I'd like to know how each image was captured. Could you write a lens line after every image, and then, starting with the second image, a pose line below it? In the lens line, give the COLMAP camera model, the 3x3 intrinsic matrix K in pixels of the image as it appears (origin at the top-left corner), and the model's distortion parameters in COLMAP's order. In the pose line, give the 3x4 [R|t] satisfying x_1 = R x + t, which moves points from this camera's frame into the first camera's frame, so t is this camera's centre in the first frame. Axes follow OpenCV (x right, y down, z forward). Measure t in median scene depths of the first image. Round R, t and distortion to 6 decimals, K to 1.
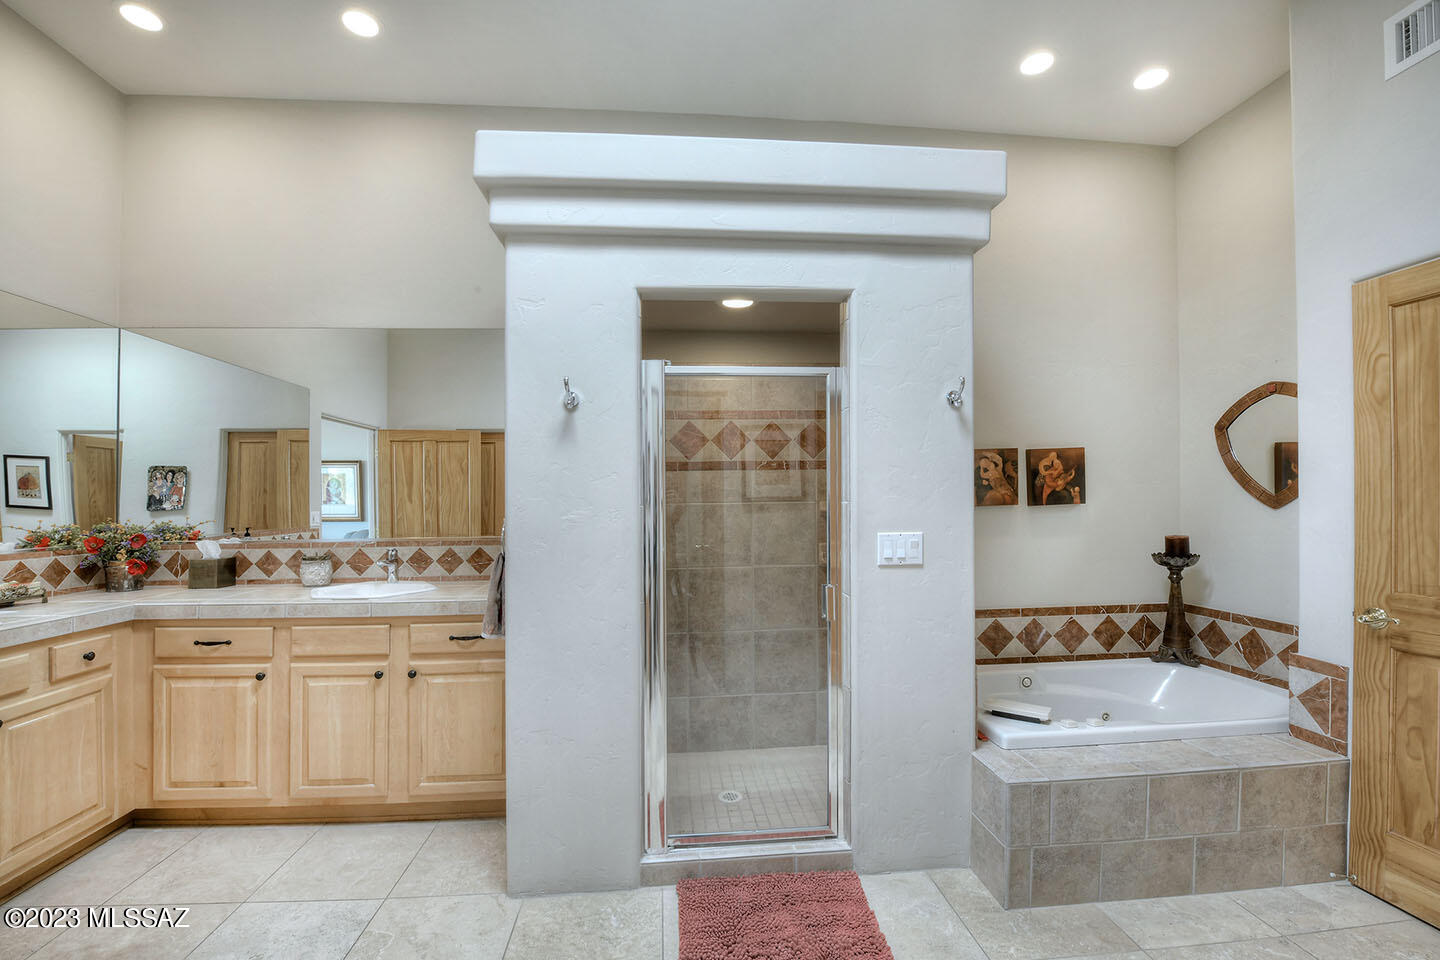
lens RADIAL K [[655.5, 0, 725.1], [0, 655.5, 499.8], [0, 0, 1]] dist [-0.023070, -0.001787]
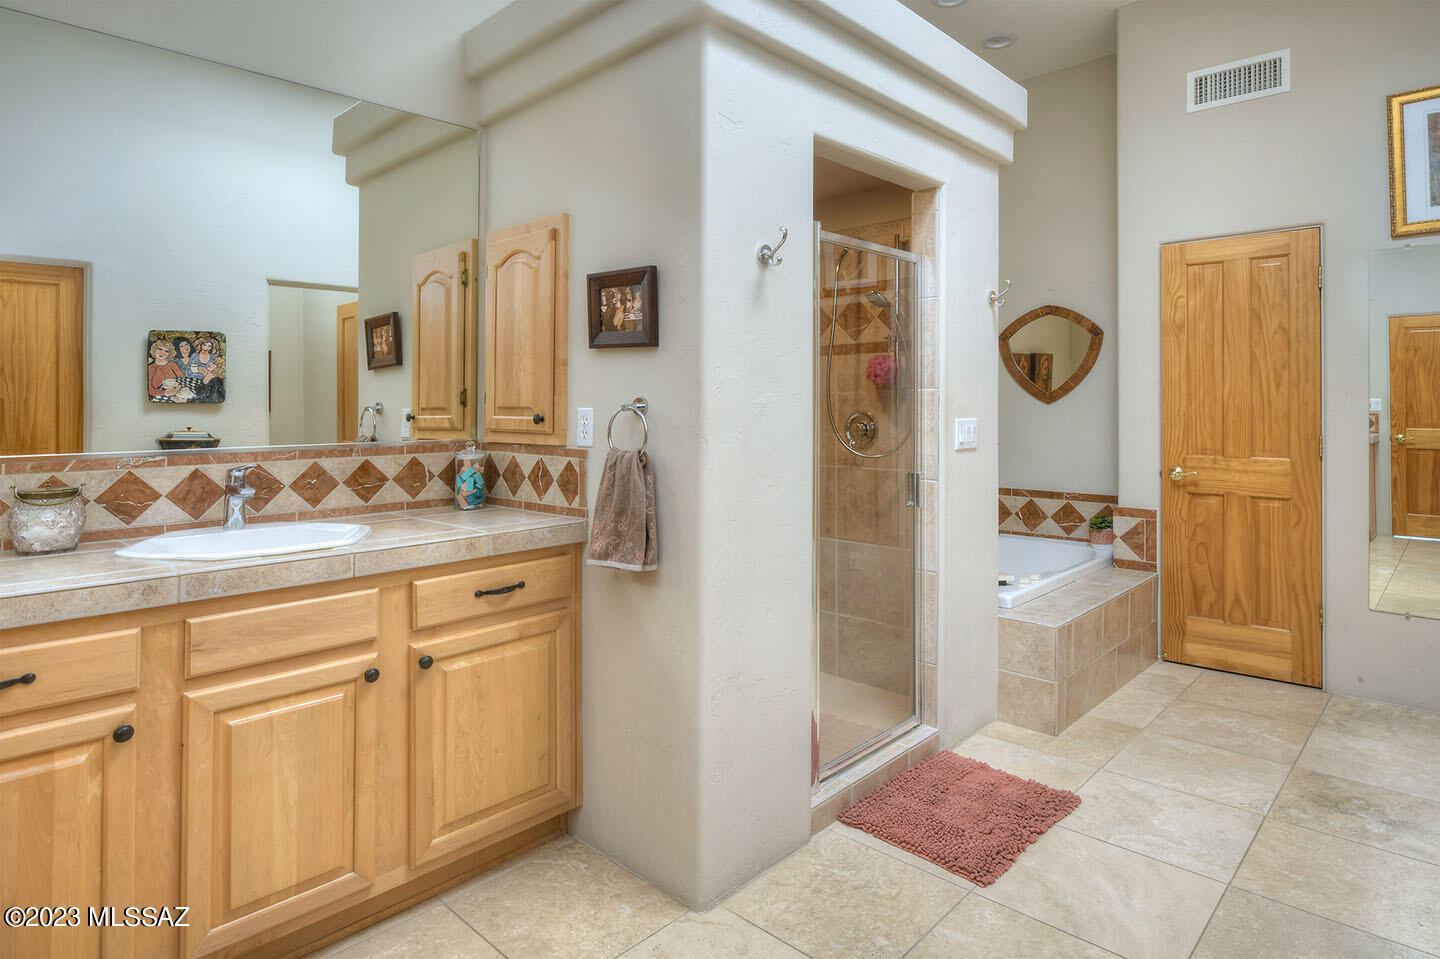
lens RADIAL K [[798.6, 0, 837.8], [0, 798.6, 396.6], [0, 0, 1]] dist [-0.000685, 0.000840]
pose [[0.714584, 0.010716, 0.699468, -0.743378], [-0.001956, 0.999909, -0.013321, 0.029262], [-0.699547, 0.008151, 0.714540, 0.197801]]
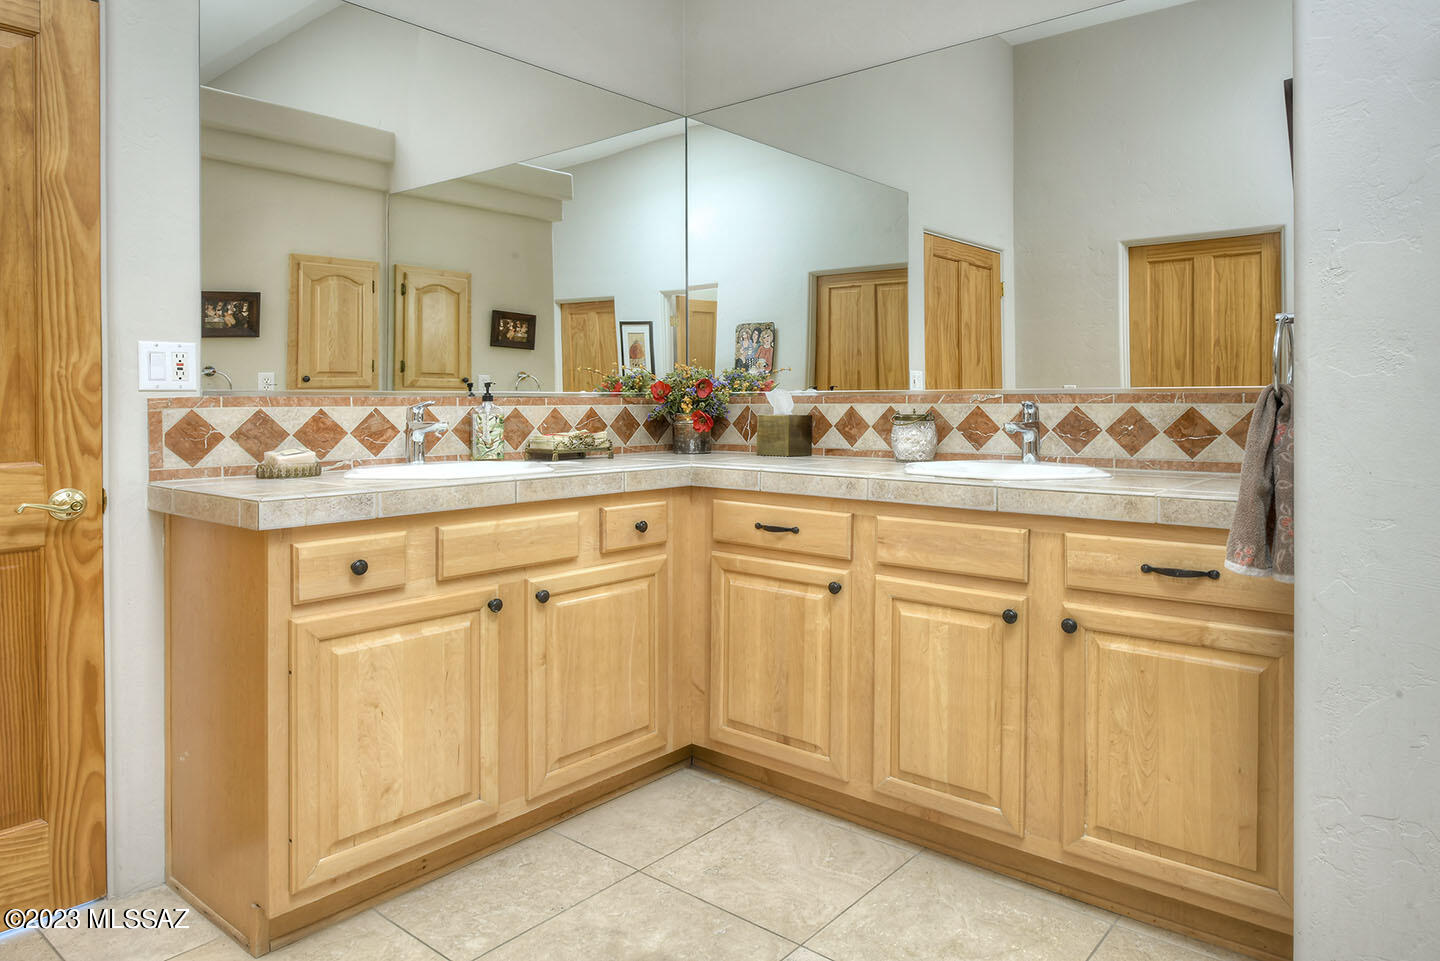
lens RADIAL K [[934.1, 0, 678.4], [0, 934.1, 394.1], [0, 0, 1]] dist [-0.000011, -0.000600]
pose [[0.684623, -0.001892, -0.728895, -0.142838], [0.002687, 0.999996, -0.000071, 0.078006], [0.728893, -0.001910, 0.684625, 0.243229]]
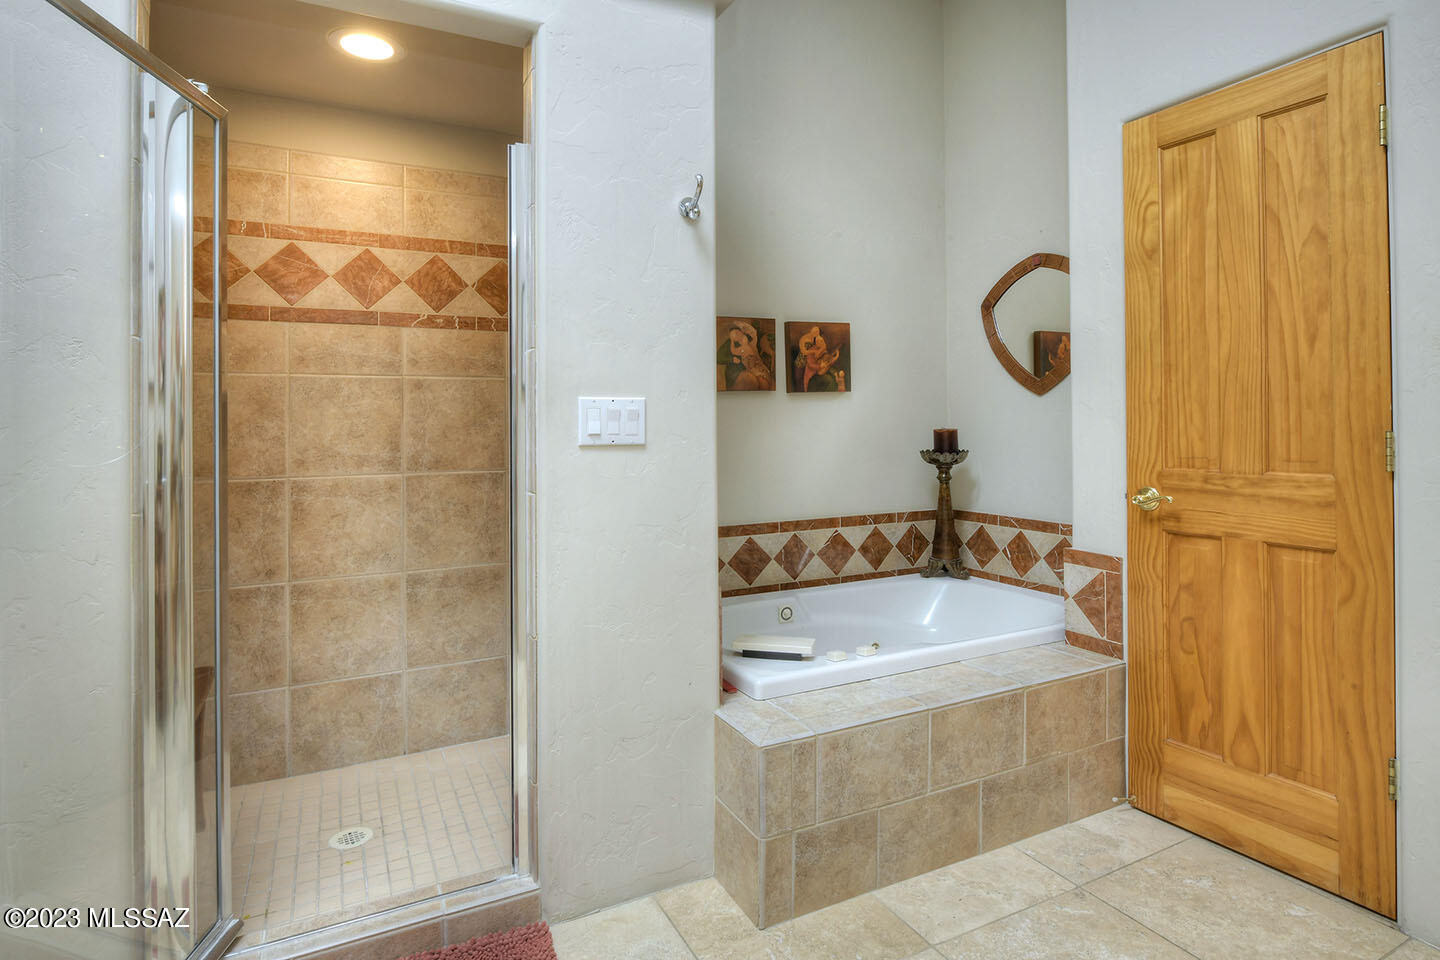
lens RADIAL K [[800.4, 0, 765.6], [0, 800.4, 413.1], [0, 0, 1]] dist [-0.007462, -0.000032]
pose [[0.918757, 0.004991, 0.394792, 0.080148], [0.001594, 0.999865, -0.016350, 0.074119], [-0.394821, 0.015651, 0.918625, 0.164443]]
